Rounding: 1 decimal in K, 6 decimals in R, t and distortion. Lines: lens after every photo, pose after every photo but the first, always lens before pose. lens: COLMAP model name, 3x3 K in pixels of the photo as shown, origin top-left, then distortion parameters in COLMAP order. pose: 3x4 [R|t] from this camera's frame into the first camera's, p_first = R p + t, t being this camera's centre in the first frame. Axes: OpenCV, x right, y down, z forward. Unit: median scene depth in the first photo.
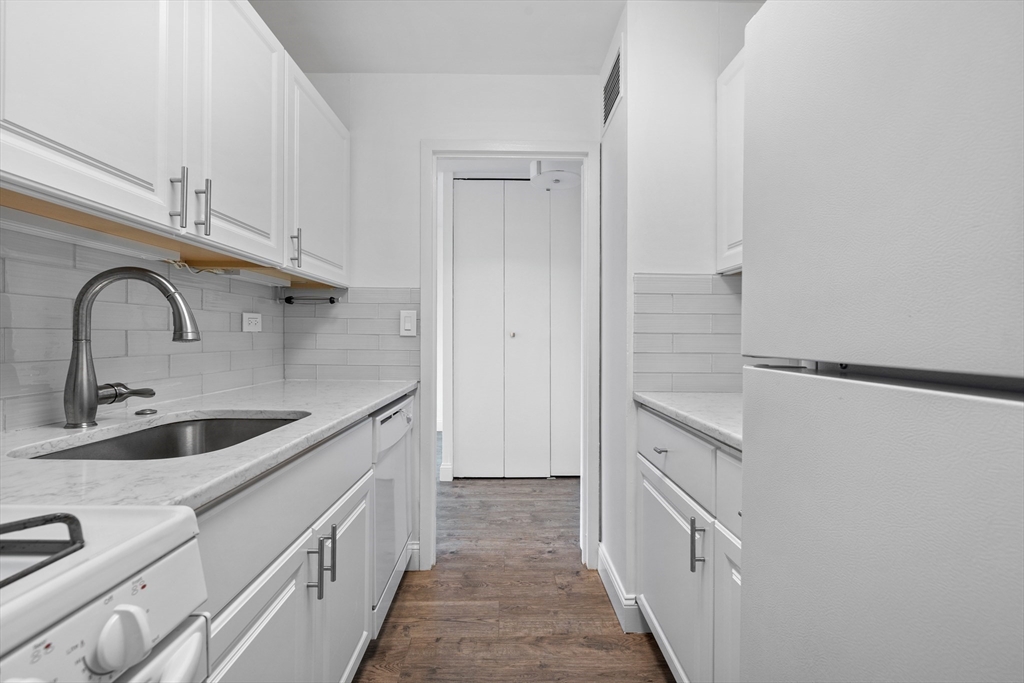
lens RADIAL K [[435.5, 0, 513.2], [0, 435.5, 344.7], [0, 0, 1]] dist [0.000682, 0.000219]
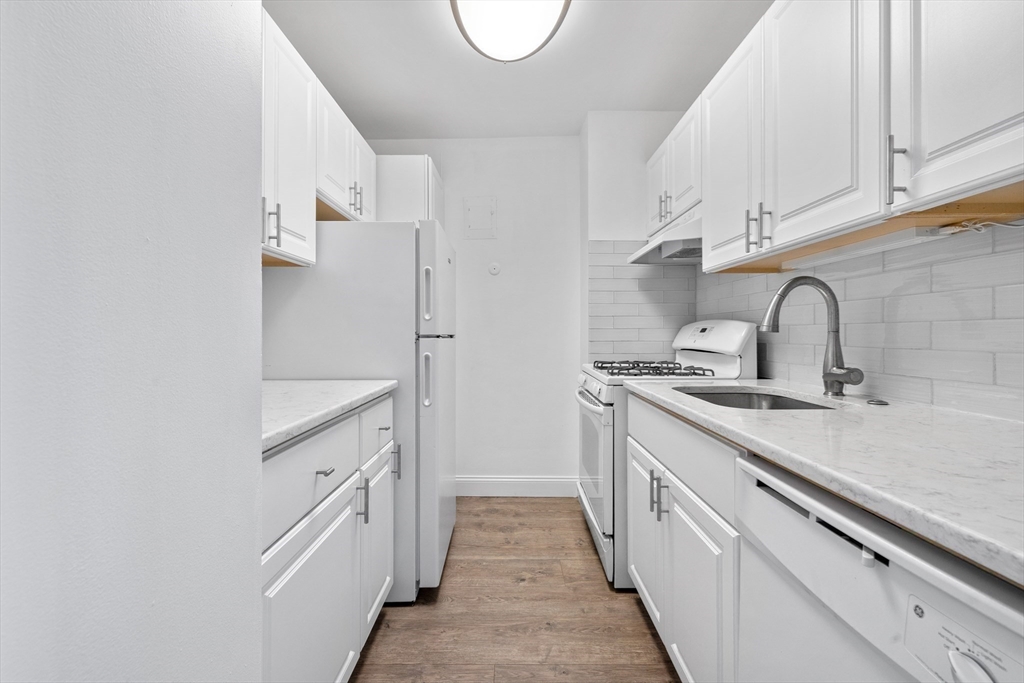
lens RADIAL K [[435.5, 0, 516.8], [0, 435.5, 339.3], [0, 0, 1]] dist [0.000682, 0.000219]
pose [[0.999928, 0.008673, 0.008280, 0.000763], [-0.008769, 0.999894, 0.011580, 0.002654], [-0.008178, -0.011652, 0.999899, -0.276031]]
